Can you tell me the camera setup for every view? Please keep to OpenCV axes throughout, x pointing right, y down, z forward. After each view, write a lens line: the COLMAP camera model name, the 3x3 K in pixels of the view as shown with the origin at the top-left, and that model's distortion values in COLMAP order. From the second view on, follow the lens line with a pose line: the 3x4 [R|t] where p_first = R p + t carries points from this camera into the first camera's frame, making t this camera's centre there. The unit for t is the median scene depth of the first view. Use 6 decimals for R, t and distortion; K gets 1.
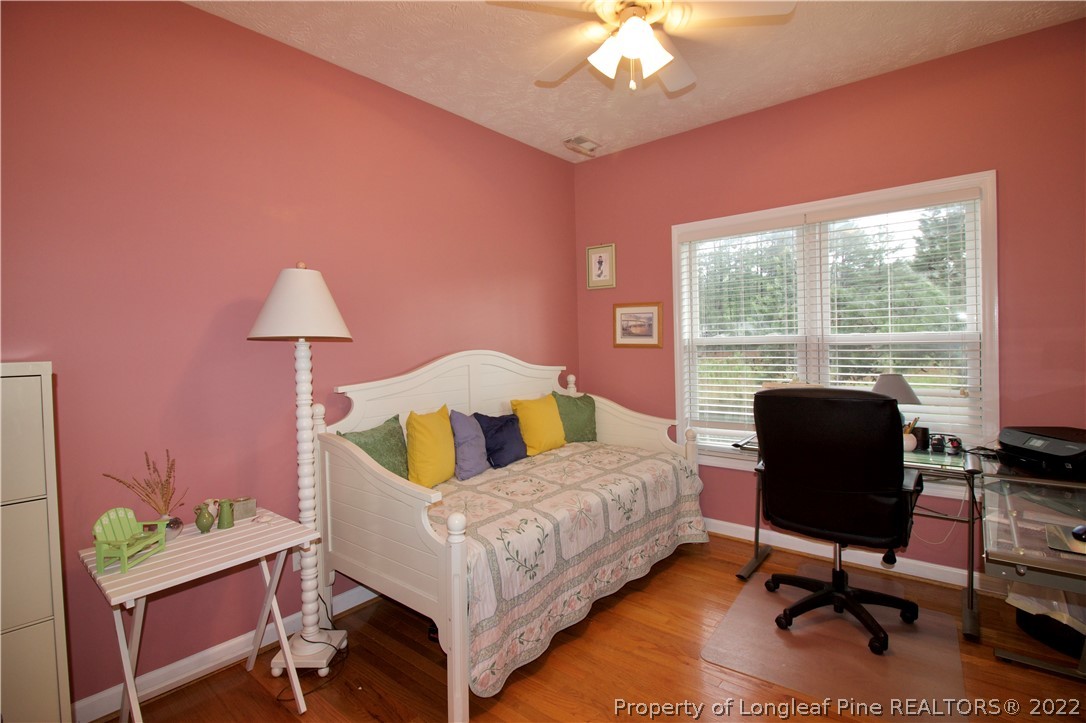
lens RADIAL K [[521.7, 0, 543.0], [0, 521.7, 348.3], [0, 0, 1]] dist [-0.001228, -0.013383]
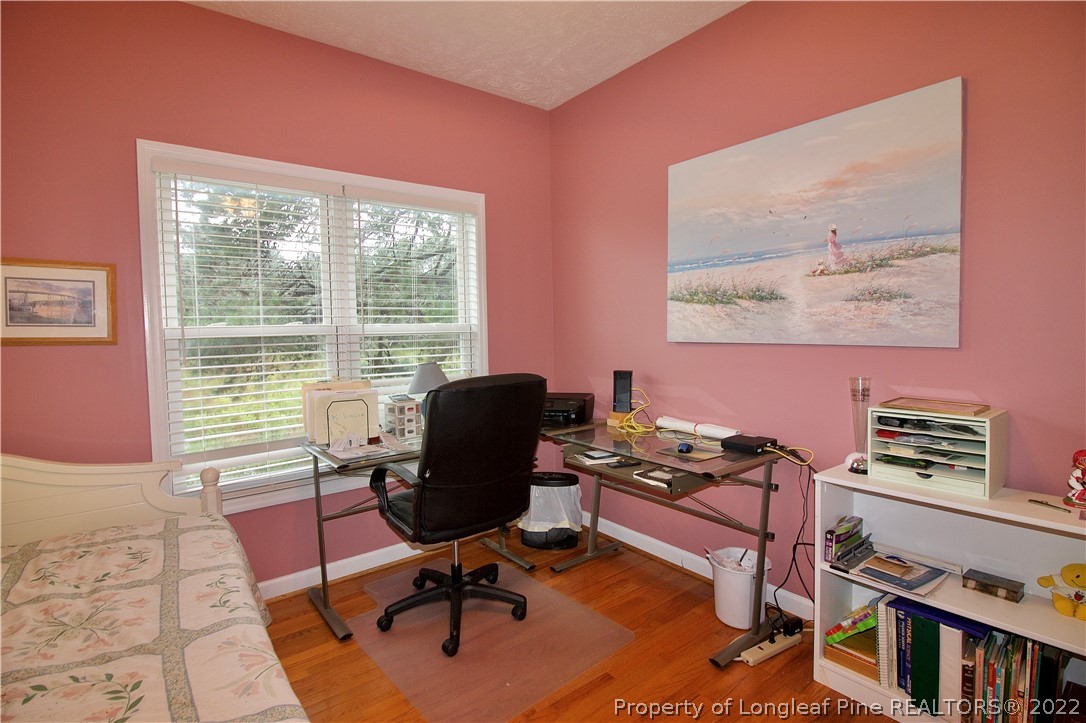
lens RADIAL K [[521.7, 0, 543.0], [0, 521.7, 348.3], [0, 0, 1]] dist [-0.001228, -0.013383]
pose [[0.211199, -0.028379, 0.977031, -0.257020], [0.018164, 0.999520, 0.025106, -0.002224], [-0.977274, 0.012444, 0.211613, 0.459133]]
